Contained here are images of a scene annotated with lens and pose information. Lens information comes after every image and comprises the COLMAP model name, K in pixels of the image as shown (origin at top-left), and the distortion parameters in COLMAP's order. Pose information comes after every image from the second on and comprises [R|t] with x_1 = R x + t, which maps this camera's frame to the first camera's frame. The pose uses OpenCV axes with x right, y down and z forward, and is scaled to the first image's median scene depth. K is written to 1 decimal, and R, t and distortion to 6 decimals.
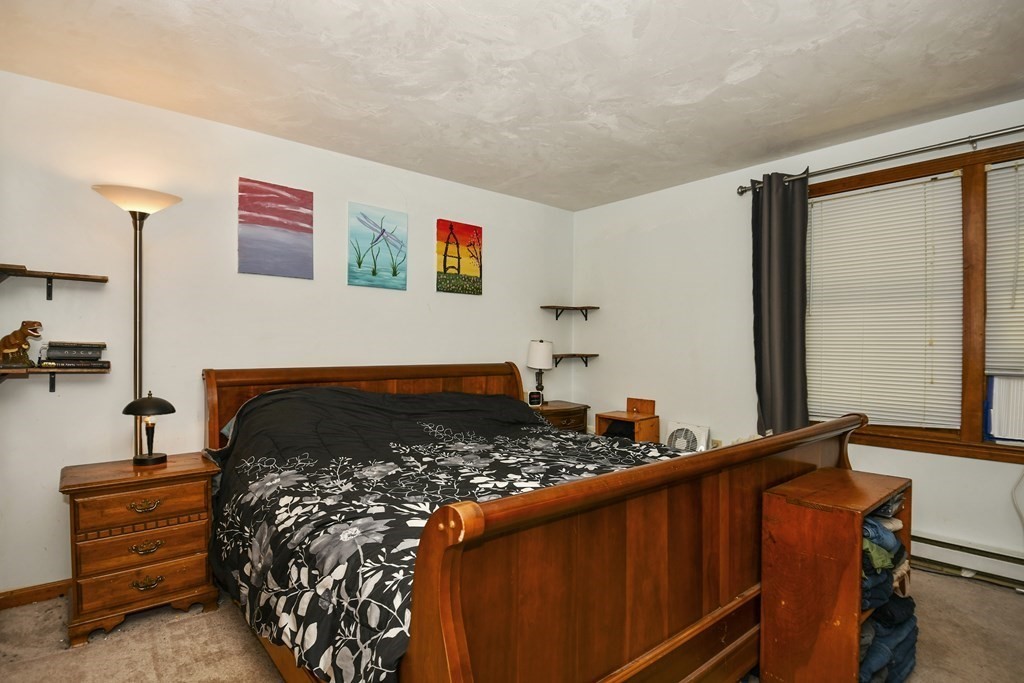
lens RADIAL K [[533.7, 0, 515.0], [0, 533.7, 344.2], [0, 0, 1]] dist [-0.006194, -0.001542]
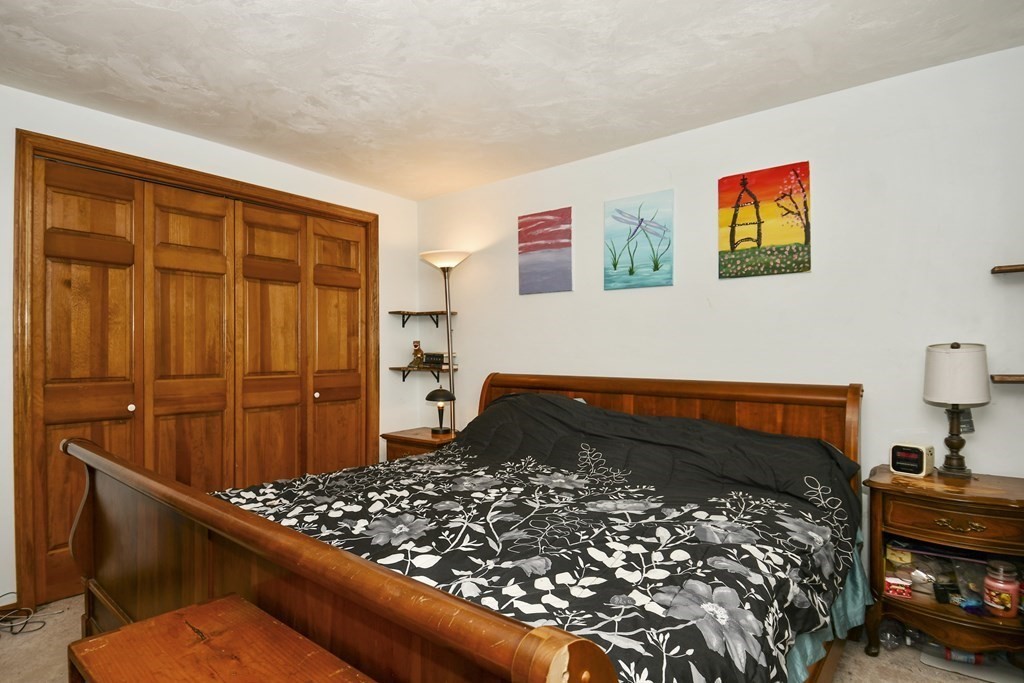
lens RADIAL K [[533.7, 0, 511.0], [0, 533.7, 340.9], [0, 0, 1]] dist [-0.006194, -0.001542]
pose [[0.139330, -0.017447, -0.990092, 0.568686], [0.009941, 0.999819, -0.016219, -0.007325], [0.990196, -0.007582, 0.139478, 0.668886]]
